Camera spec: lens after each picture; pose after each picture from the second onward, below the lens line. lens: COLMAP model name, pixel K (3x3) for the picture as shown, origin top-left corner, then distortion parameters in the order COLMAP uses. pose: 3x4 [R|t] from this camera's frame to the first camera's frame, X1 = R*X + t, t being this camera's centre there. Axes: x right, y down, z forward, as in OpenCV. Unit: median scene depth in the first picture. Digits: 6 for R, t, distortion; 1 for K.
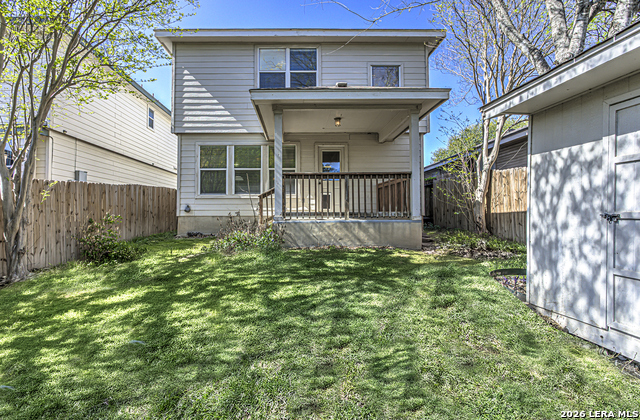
lens RADIAL K [[331.0, 0, 275.1], [0, 331.0, 207.1], [0, 0, 1]] dist [-0.002776, 0.001180]
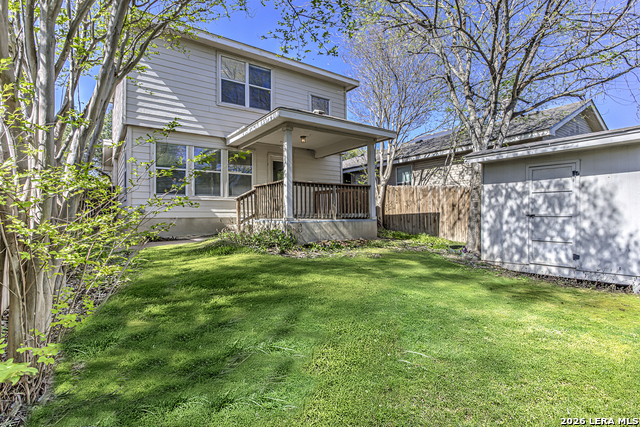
lens RADIAL K [[317.5, 0, 316.8], [0, 317.5, 210.6], [0, 0, 1]] dist [-0.003292, 0.000774]
pose [[0.826619, 0.007836, 0.562707, -0.412135], [-0.012735, 0.999907, 0.004783, -0.003046], [-0.562617, -0.011120, 0.826643, 0.006765]]
